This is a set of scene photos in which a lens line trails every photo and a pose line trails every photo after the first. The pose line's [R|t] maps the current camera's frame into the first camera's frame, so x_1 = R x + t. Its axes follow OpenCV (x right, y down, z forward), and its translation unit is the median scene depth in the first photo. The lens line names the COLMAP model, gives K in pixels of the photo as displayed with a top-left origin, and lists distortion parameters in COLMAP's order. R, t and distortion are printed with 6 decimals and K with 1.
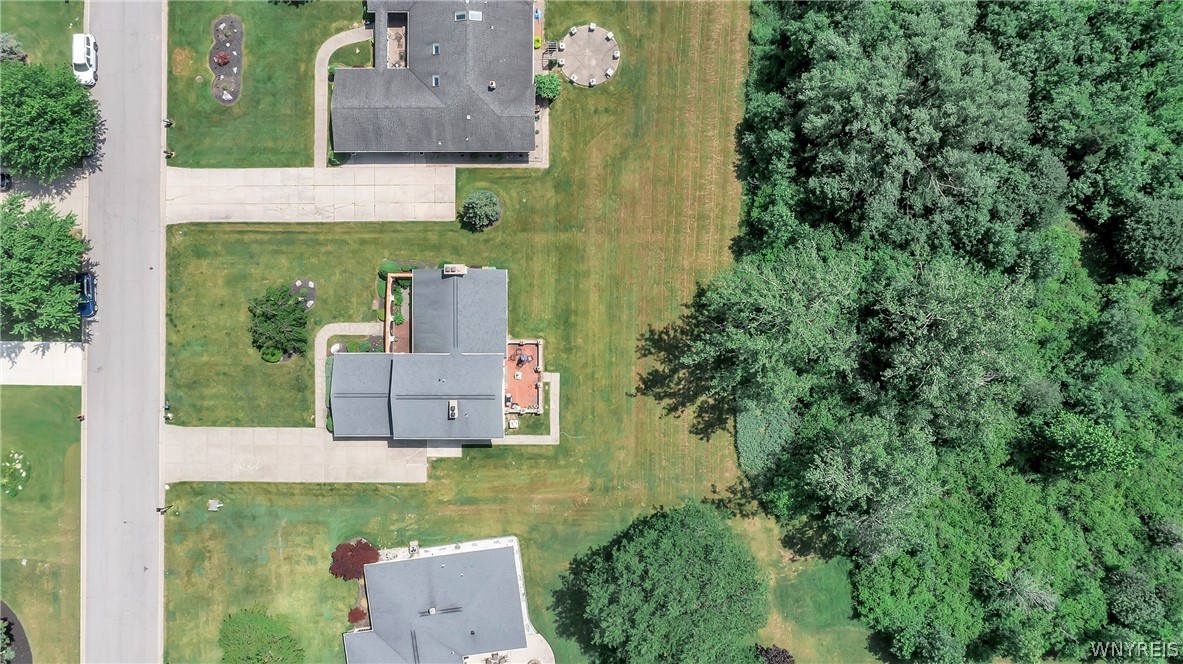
lens RADIAL K [[933.6, 0, 592.0], [0, 933.6, 334.7], [0, 0, 1]] dist [0.003566, -0.008884]
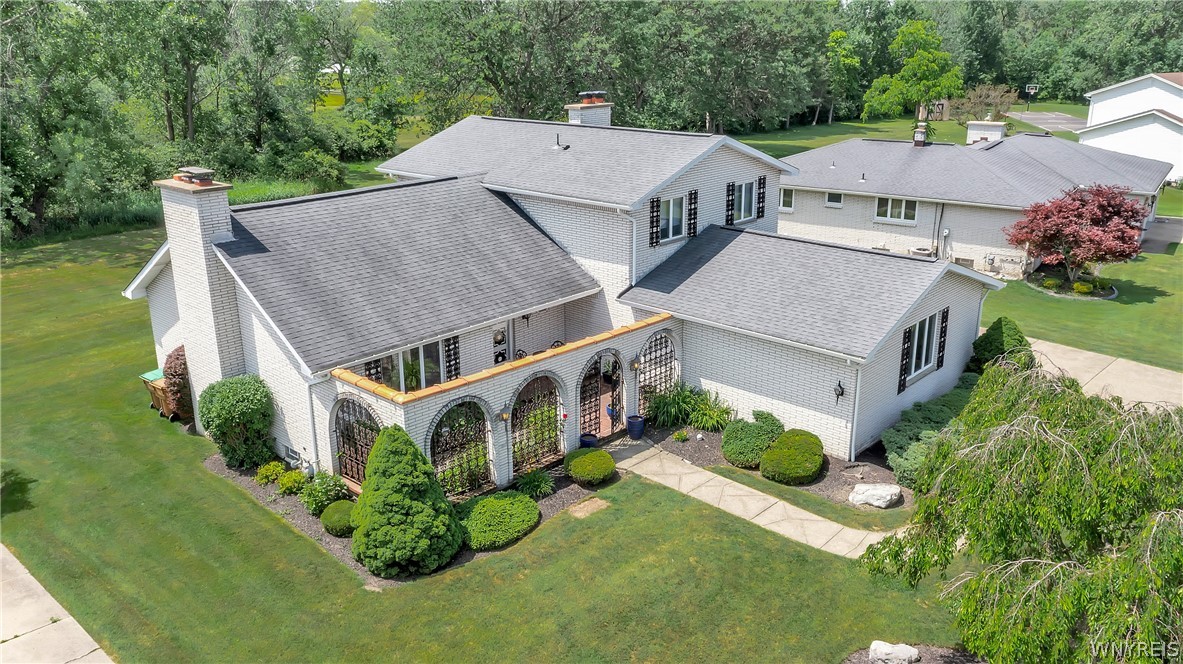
lens RADIAL K [[933.6, 0, 592.1], [0, 933.6, 330.2], [0, 0, 1]] dist [0.003566, -0.008884]
pose [[-0.736309, -0.189502, 0.649567, -0.352275], [0.676531, -0.223852, 0.701567, -0.163005], [0.012458, 0.956023, 0.293028, 0.898611]]
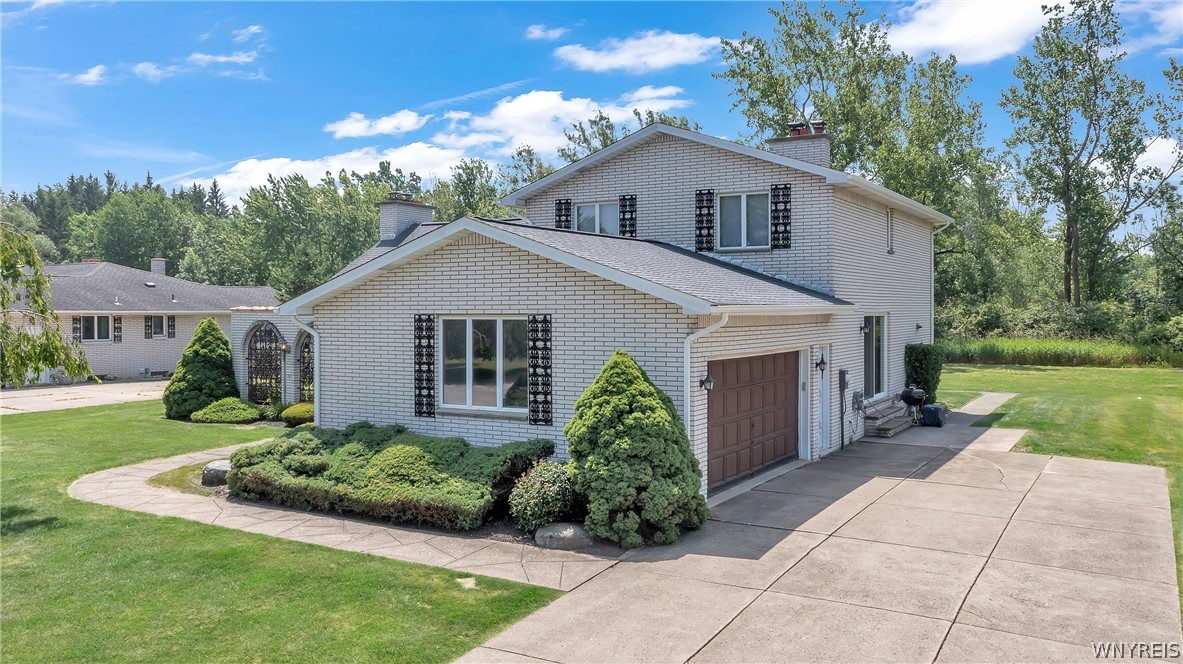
lens RADIAL K [[933.6, 0, 590.8], [0, 933.6, 333.7], [0, 0, 1]] dist [0.003566, -0.008884]
pose [[0.512502, -0.013982, 0.858572, -0.380064], [0.858638, 0.018918, -0.512234, 0.153798], [-0.009080, 0.999723, 0.021701, 0.965700]]
